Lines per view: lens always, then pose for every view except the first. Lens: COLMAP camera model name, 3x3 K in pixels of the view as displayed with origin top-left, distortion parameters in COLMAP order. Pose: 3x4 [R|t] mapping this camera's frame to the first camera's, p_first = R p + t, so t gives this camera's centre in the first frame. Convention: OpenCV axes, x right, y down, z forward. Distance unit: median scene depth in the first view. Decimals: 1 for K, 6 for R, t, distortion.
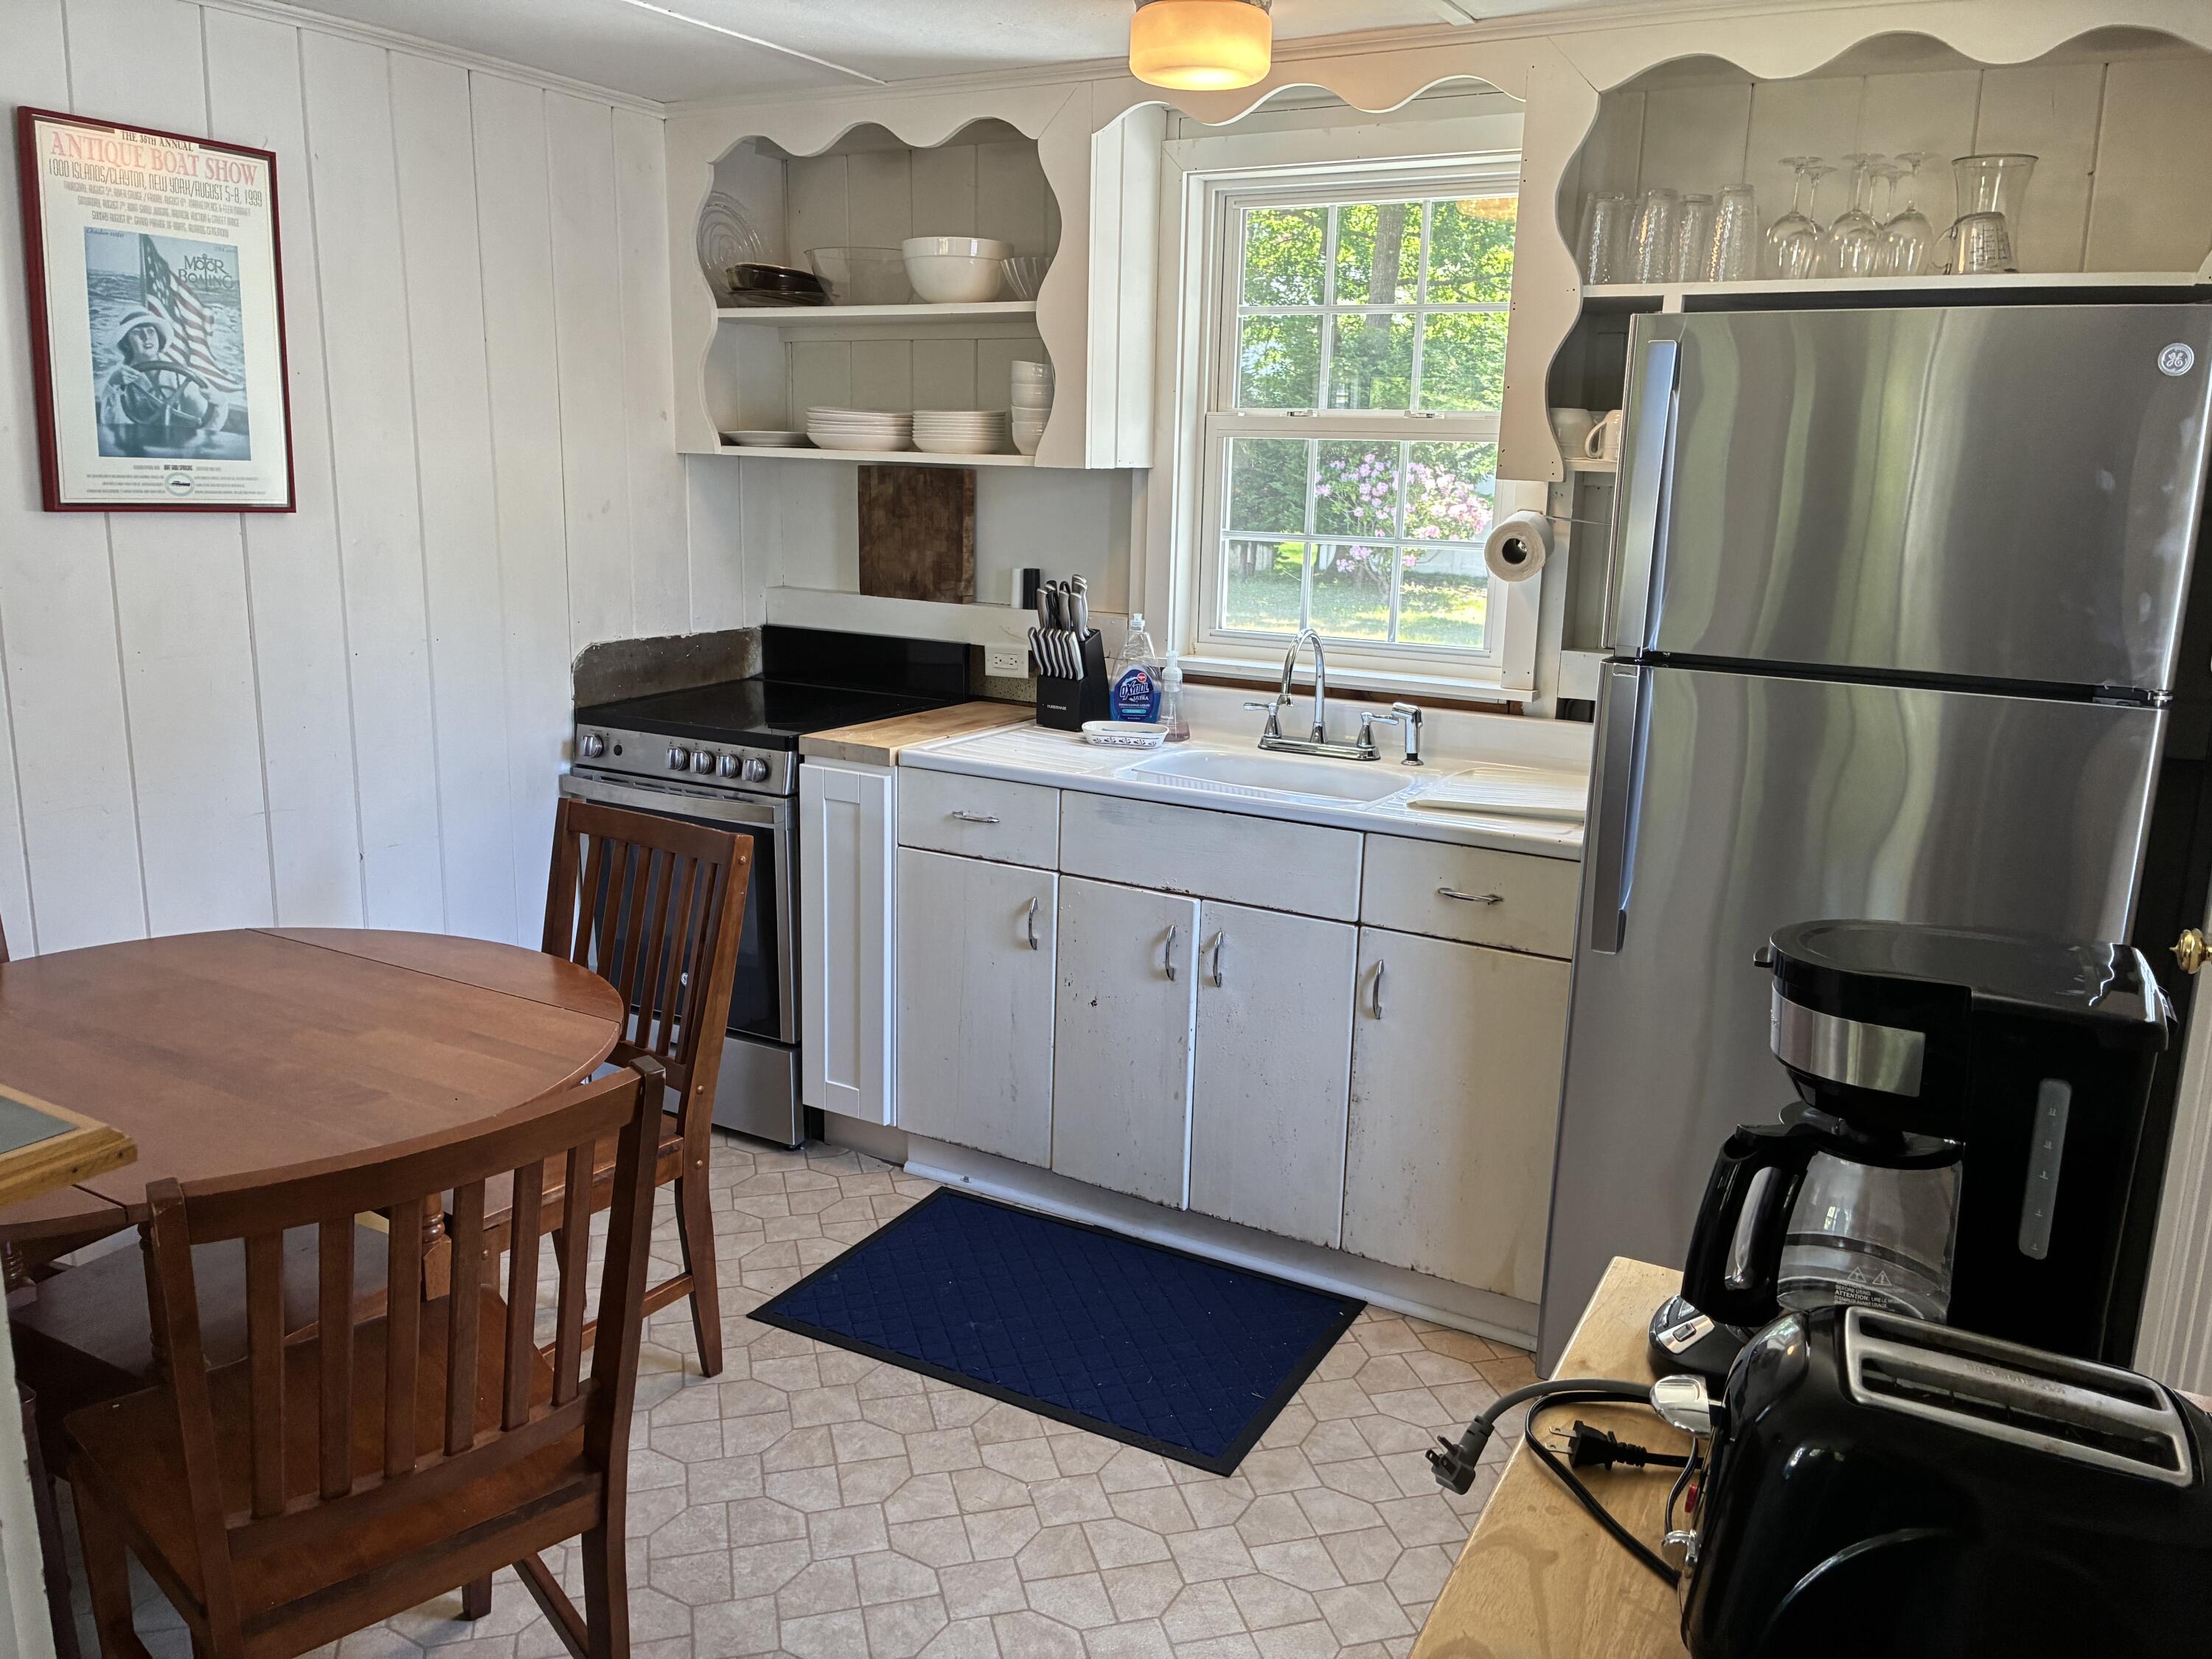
lens RADIAL K [[1680.7, 0, 1097.0], [0, 1680.7, 834.9], [0, 0, 1]] dist [0.038160, -0.047117]
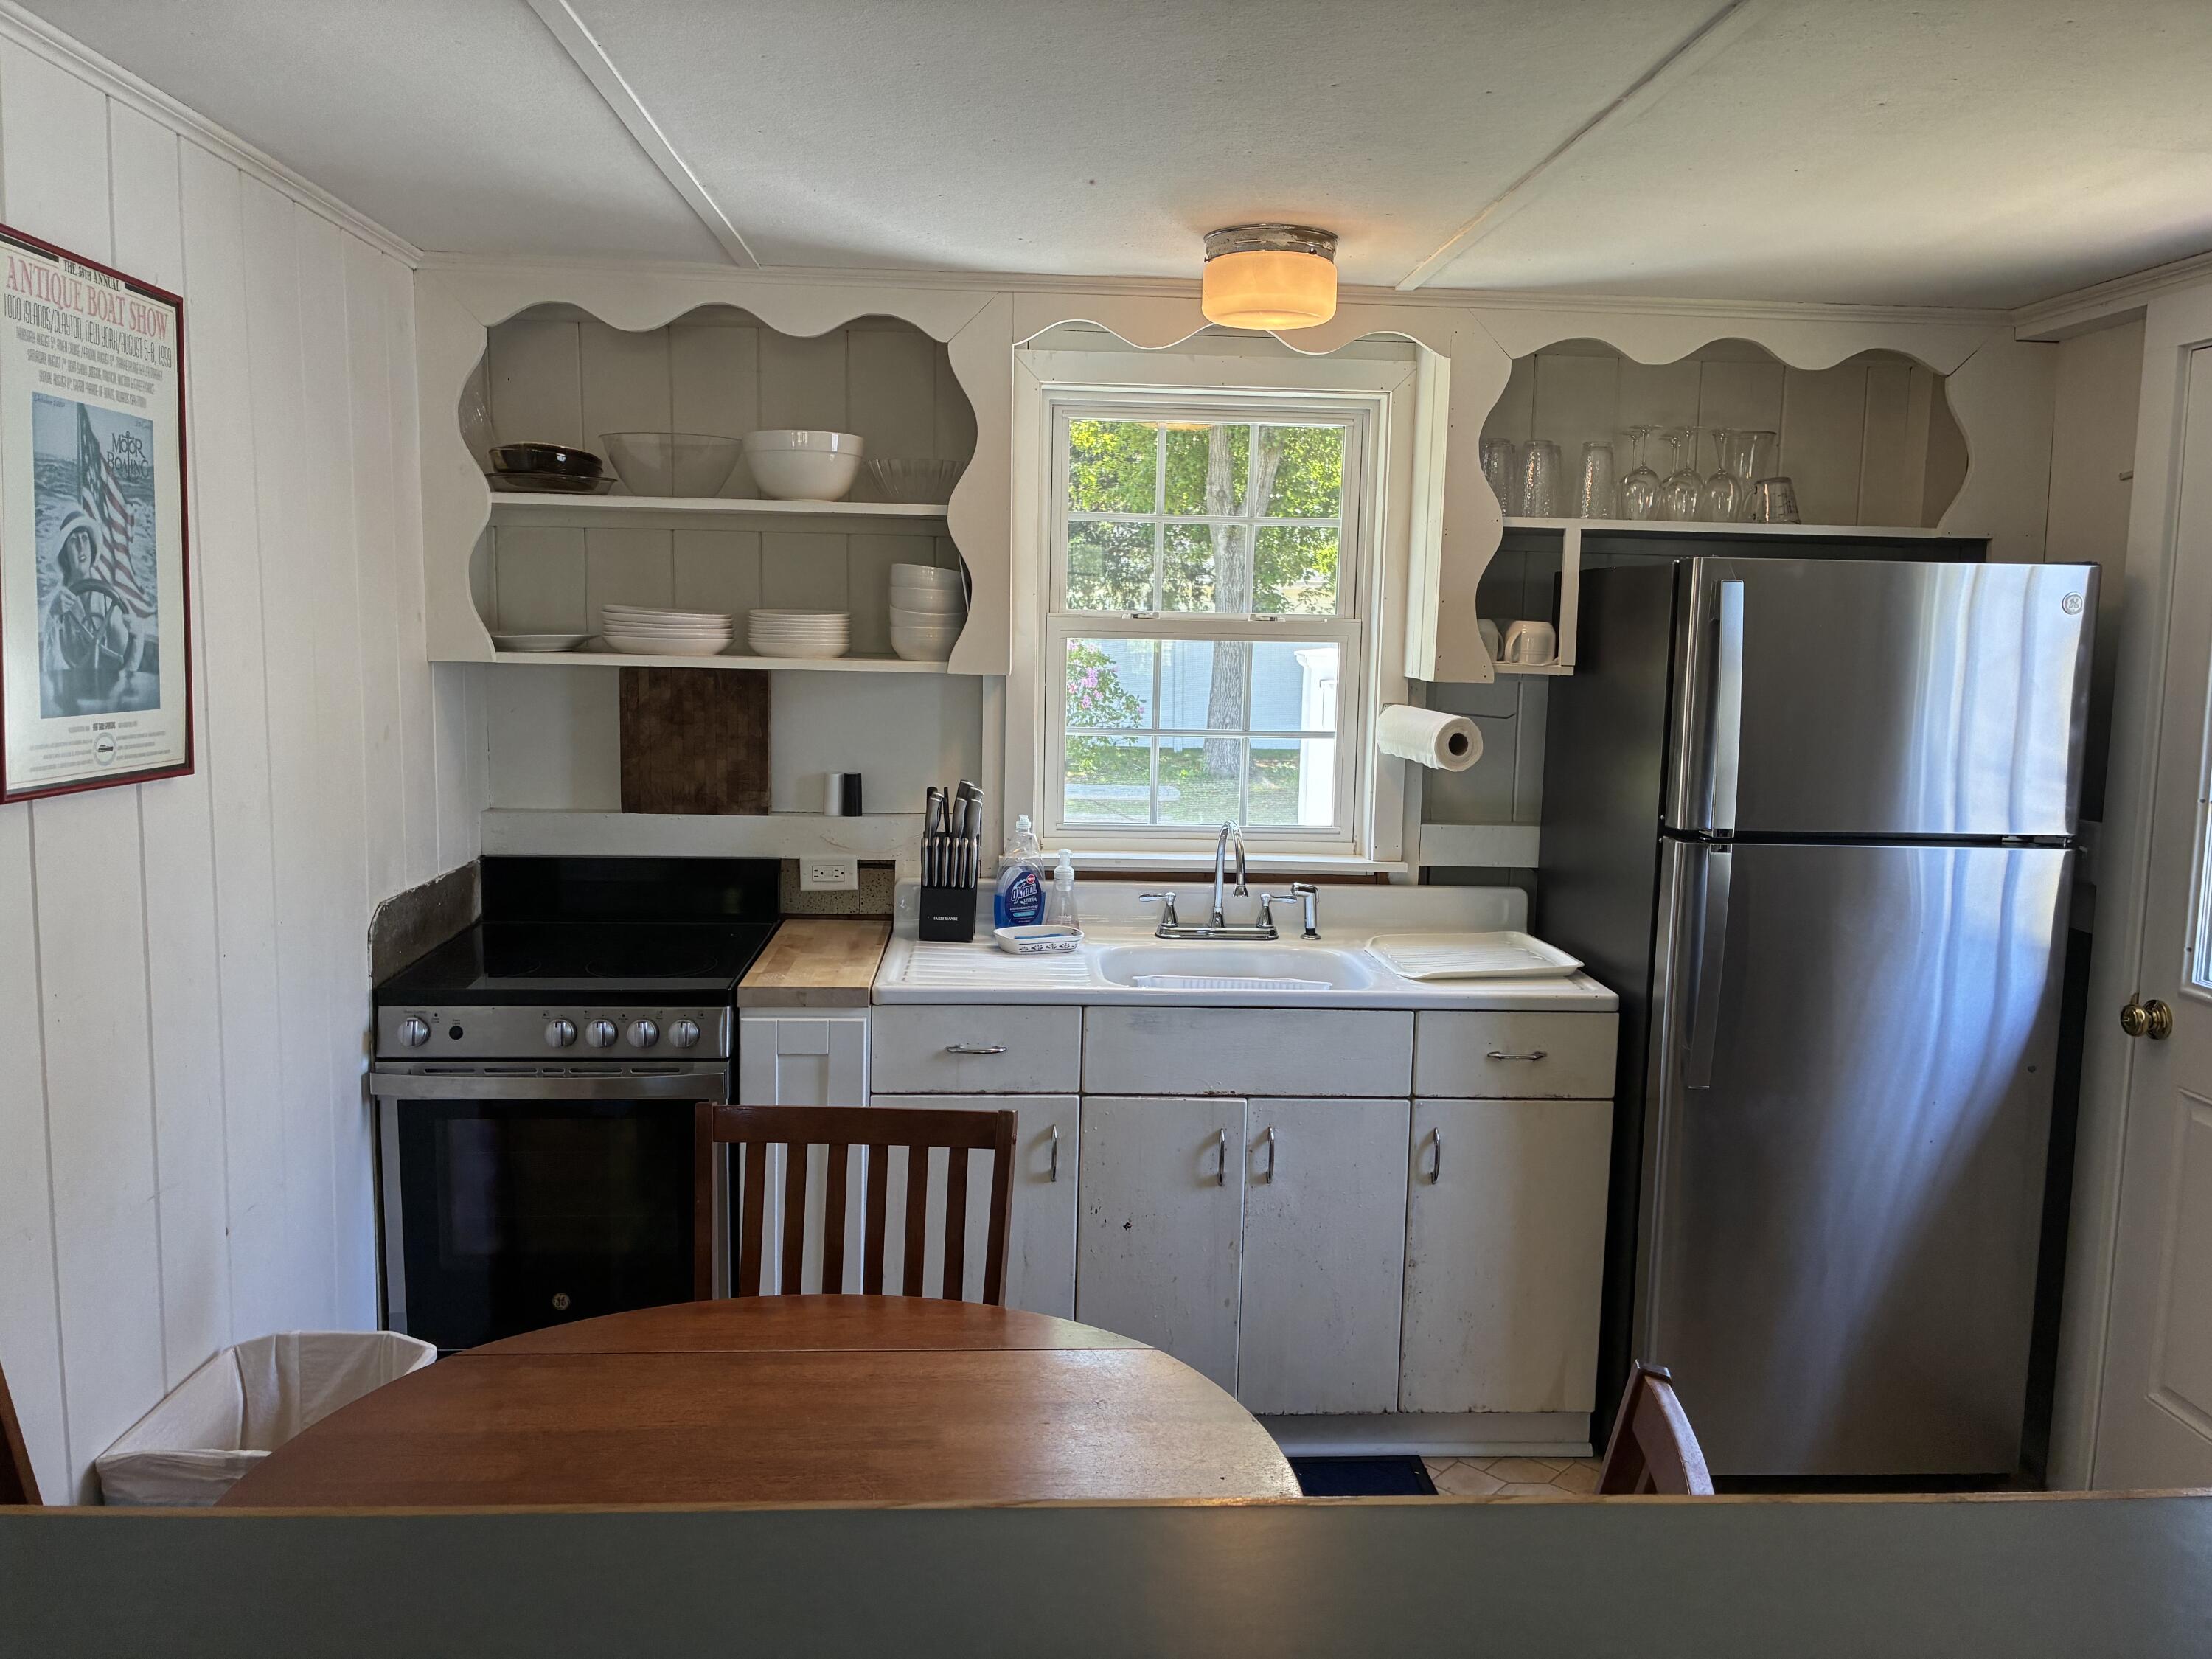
lens RADIAL K [[1680.7, 0, 1090.7], [0, 1680.7, 819.5], [0, 0, 1]] dist [0.038160, -0.047117]
pose [[0.836033, -0.076100, 0.543375, -0.508738], [0.122902, 0.991144, -0.050285, -0.080886], [-0.534737, 0.108822, 0.837982, 0.172059]]
